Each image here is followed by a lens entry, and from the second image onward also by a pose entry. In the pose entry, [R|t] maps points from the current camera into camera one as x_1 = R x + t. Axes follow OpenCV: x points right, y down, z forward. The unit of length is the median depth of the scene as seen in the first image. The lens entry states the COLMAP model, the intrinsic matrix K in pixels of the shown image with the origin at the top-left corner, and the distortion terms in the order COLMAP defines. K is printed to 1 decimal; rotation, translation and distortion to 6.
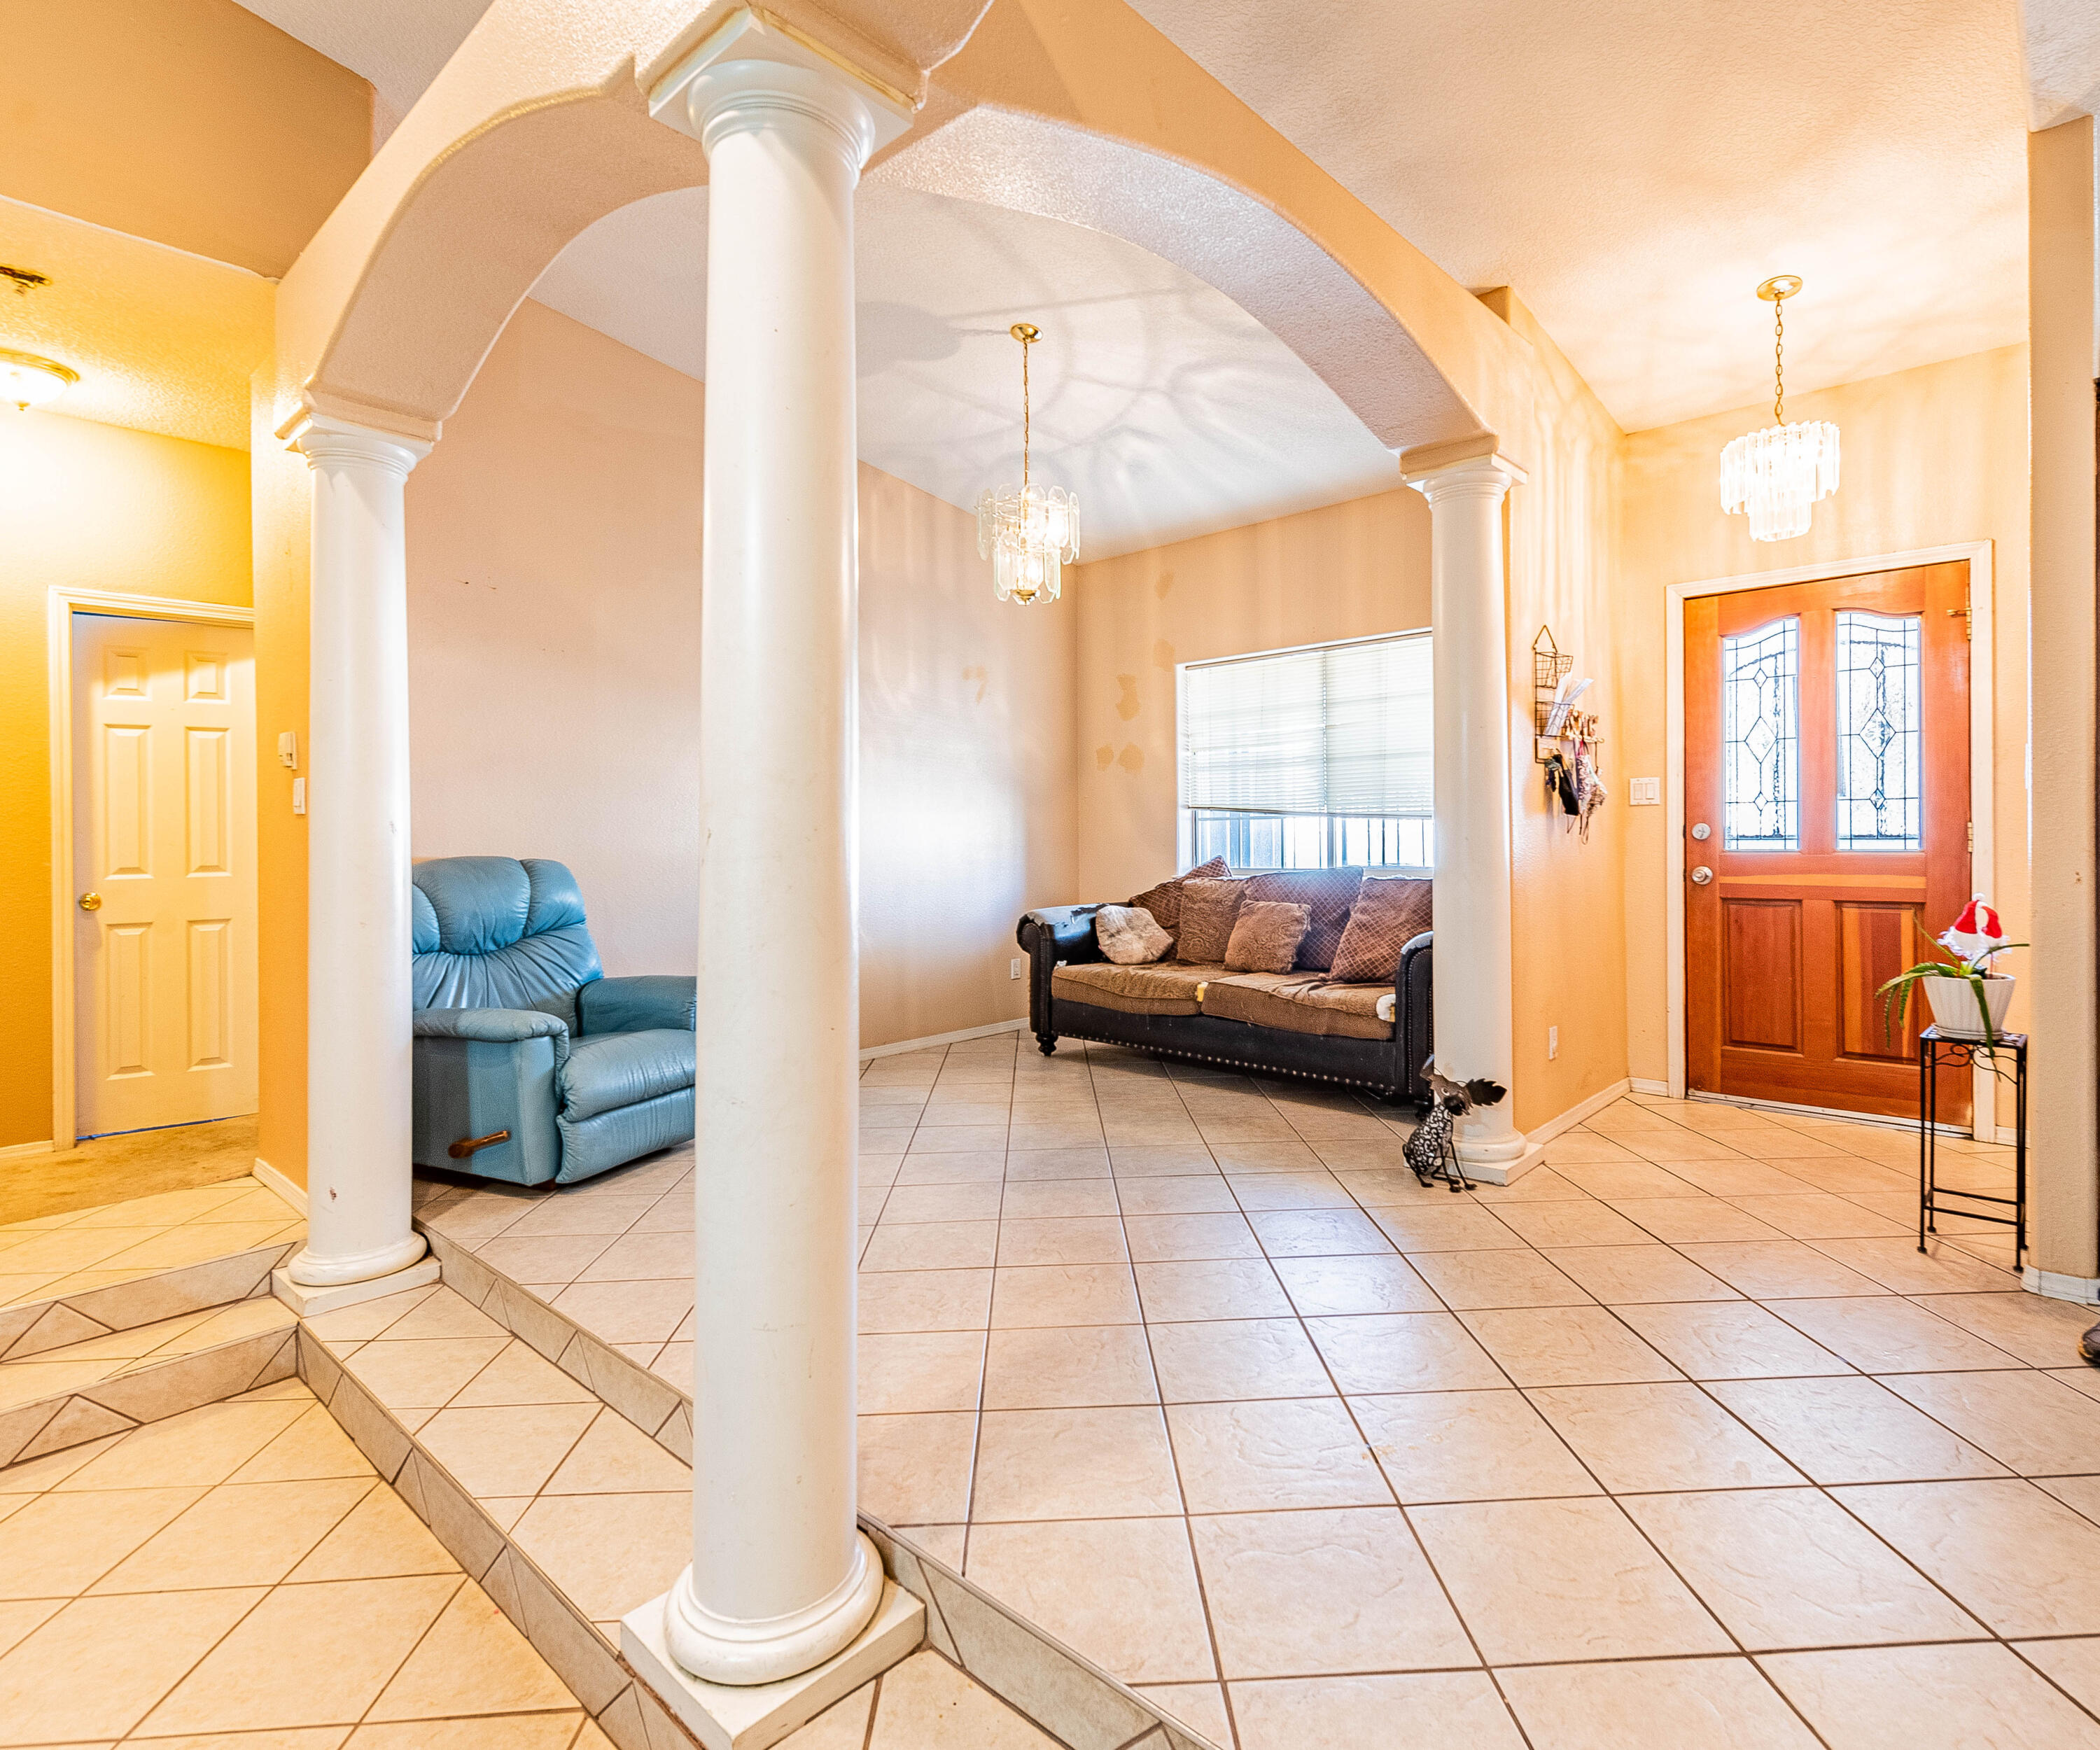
lens RADIAL K [[1123.5, 0, 1097.4], [0, 1123.5, 829.0], [0, 0, 1]] dist [0.026549, -0.012889]
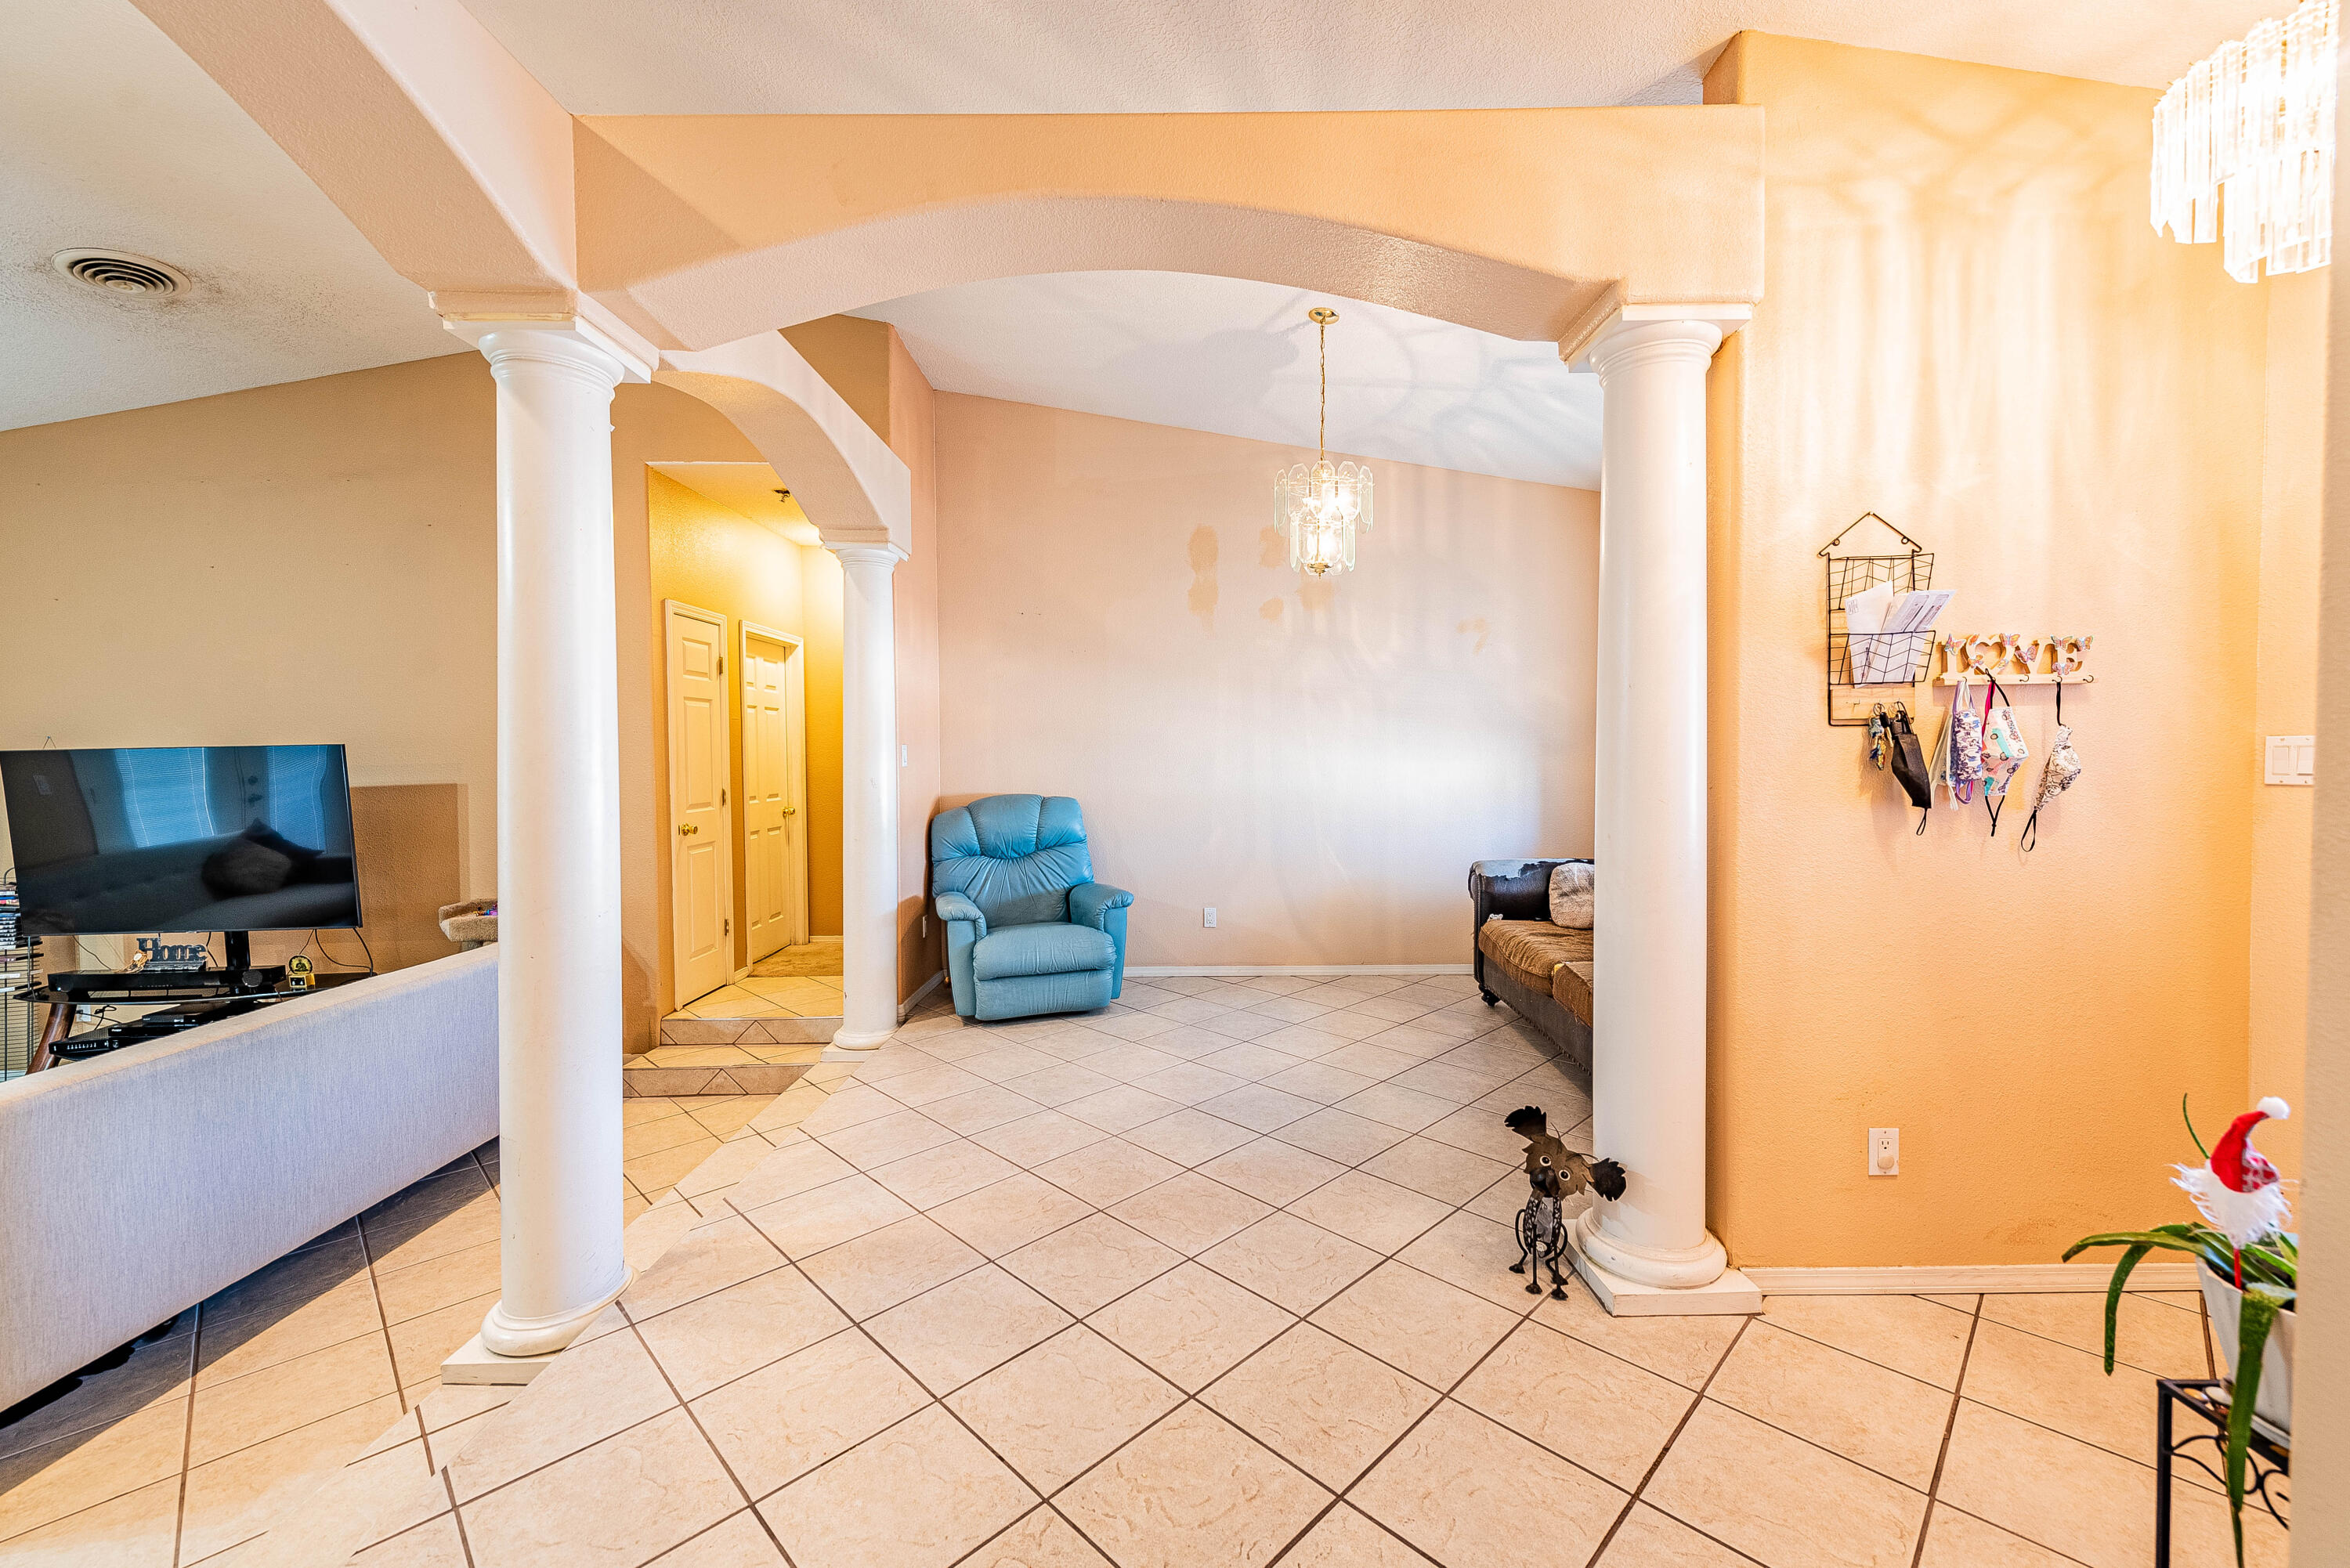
lens RADIAL K [[927.3, 0, 1187.8], [0, 927.3, 770.2], [0, 0, 1]] dist [0.016517, -0.006502]
pose [[0.666912, 0.025528, -0.744699, 0.561983], [-0.000796, 0.999437, 0.033547, -0.052628], [0.745136, -0.021780, 0.666556, 0.359205]]
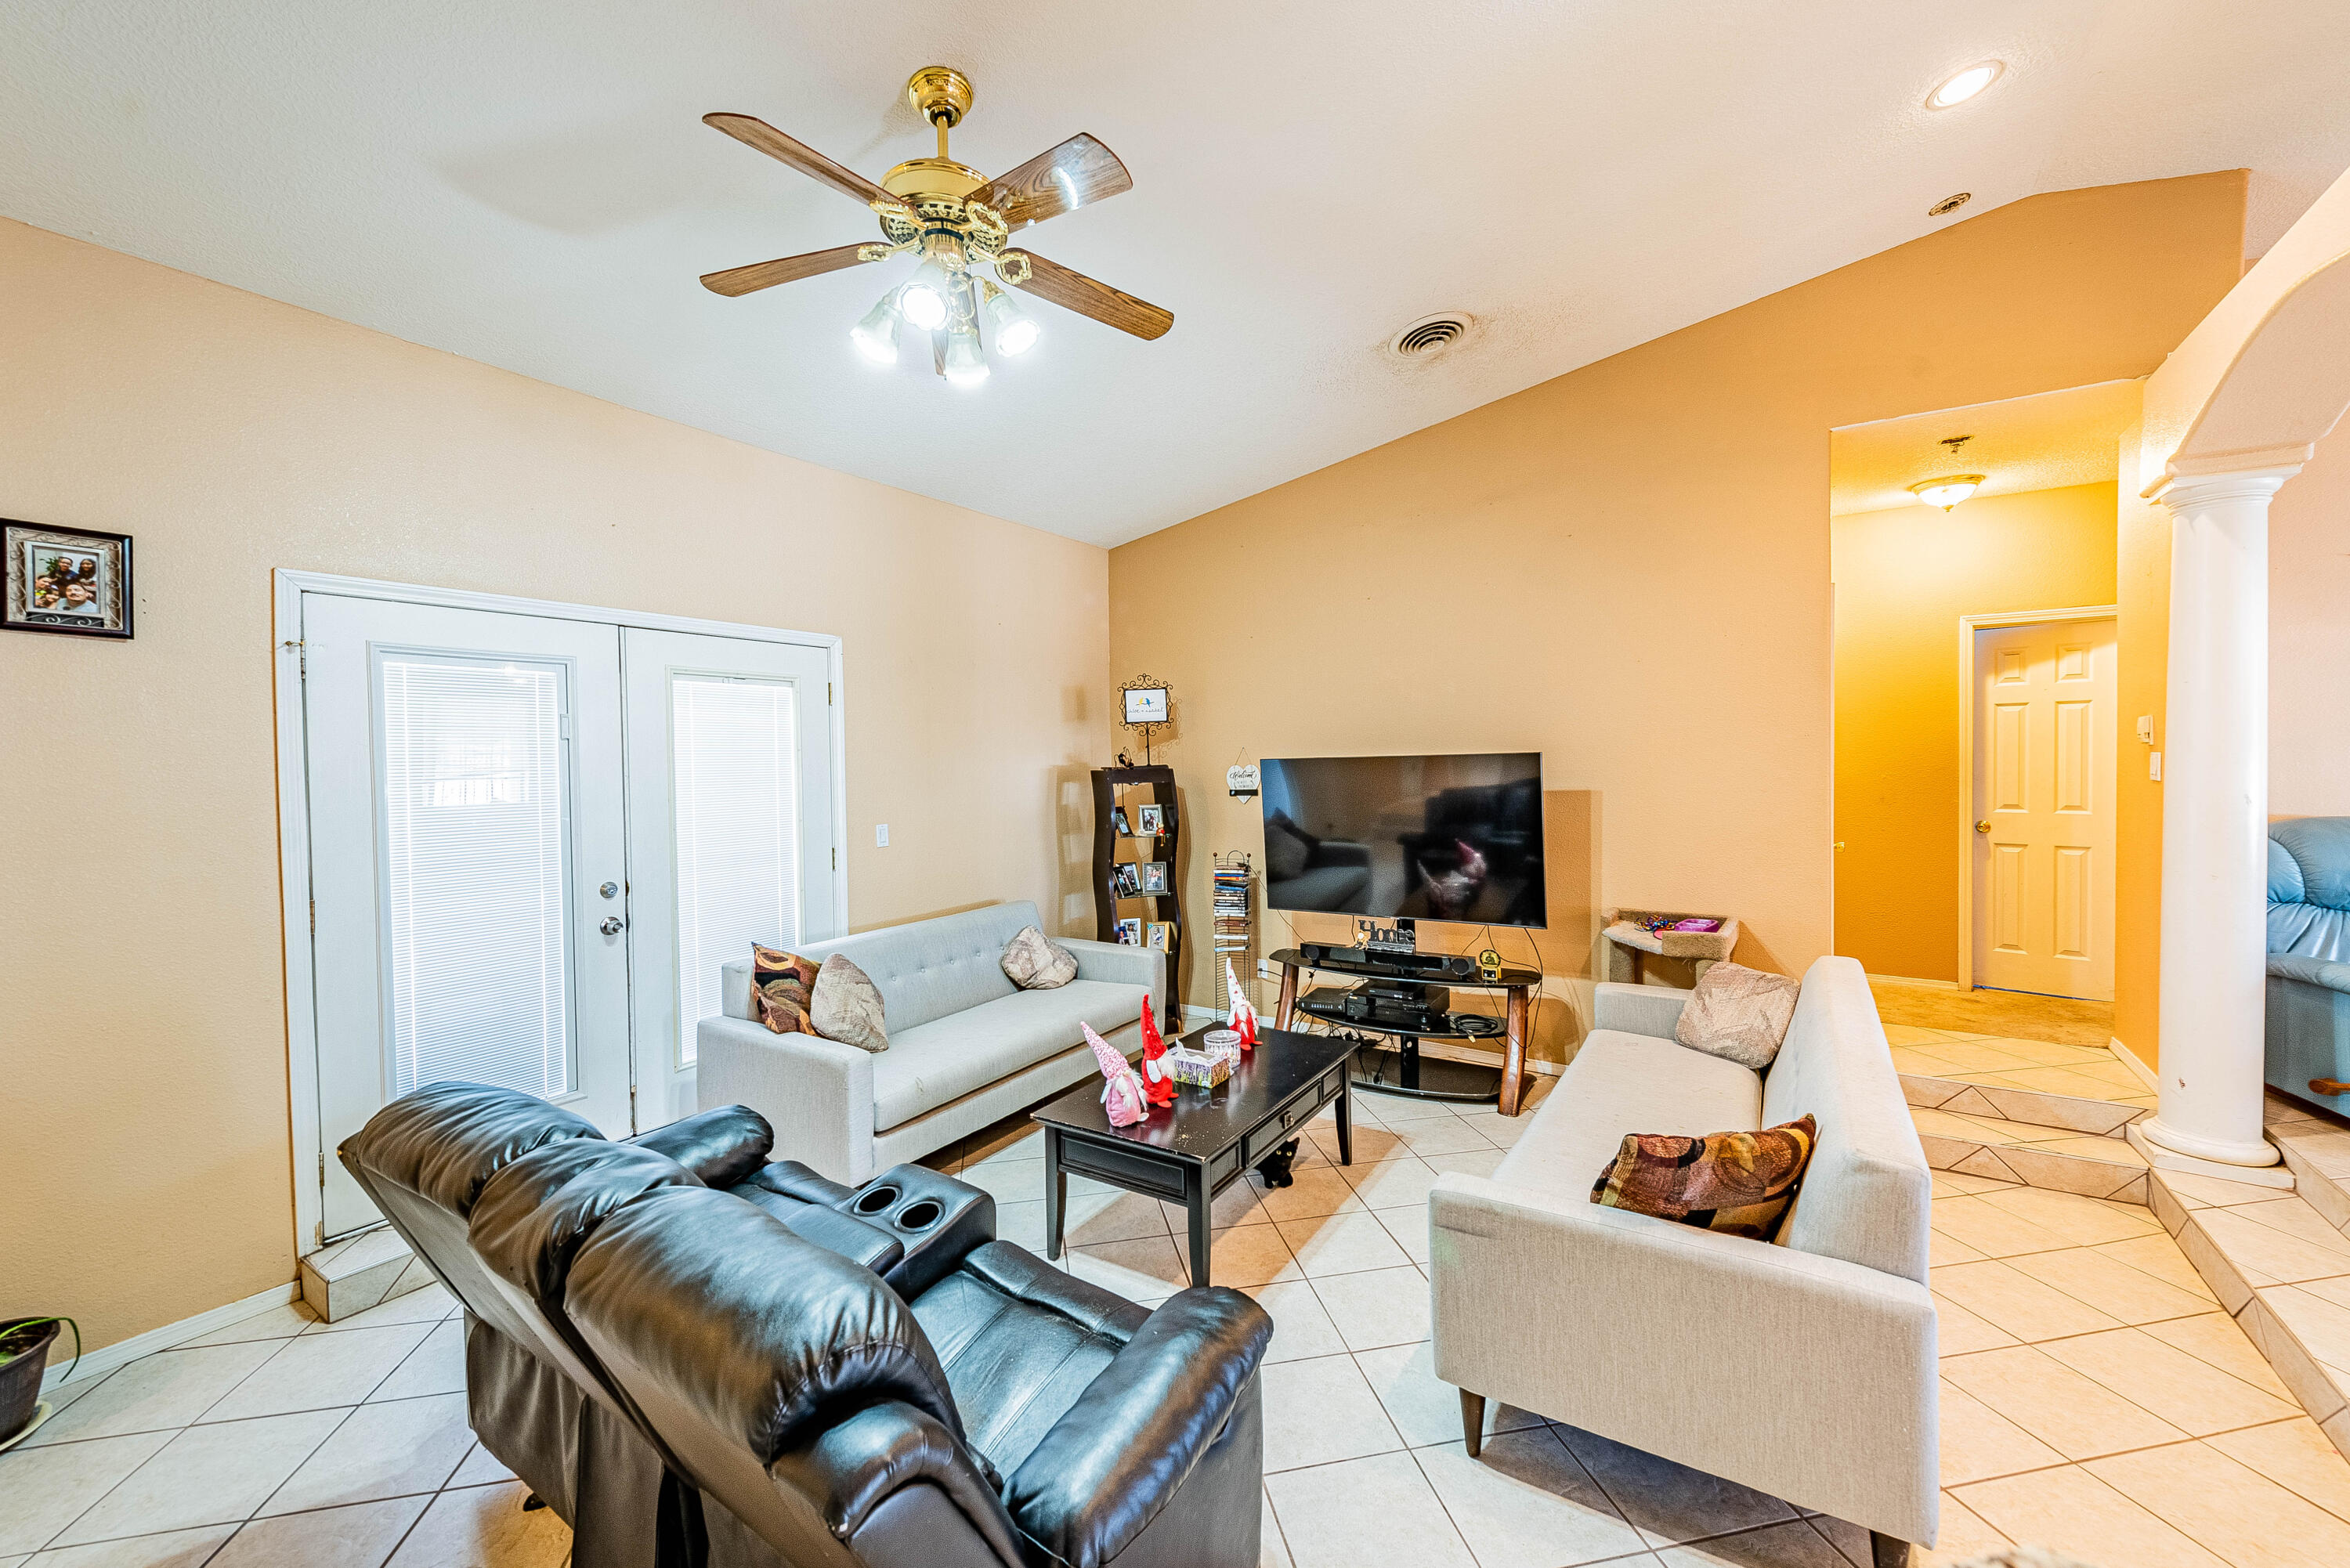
lens RADIAL K [[914.3, 0, 1179.5], [0, 914.3, 770.9], [0, 0, 1]] dist [0.001111, 0.000300]
pose [[0.142034, 0.025417, -0.989535, 0.142193], [0.009512, 0.999589, 0.027040, -0.054884], [0.989816, -0.013253, 0.141734, -0.206478]]
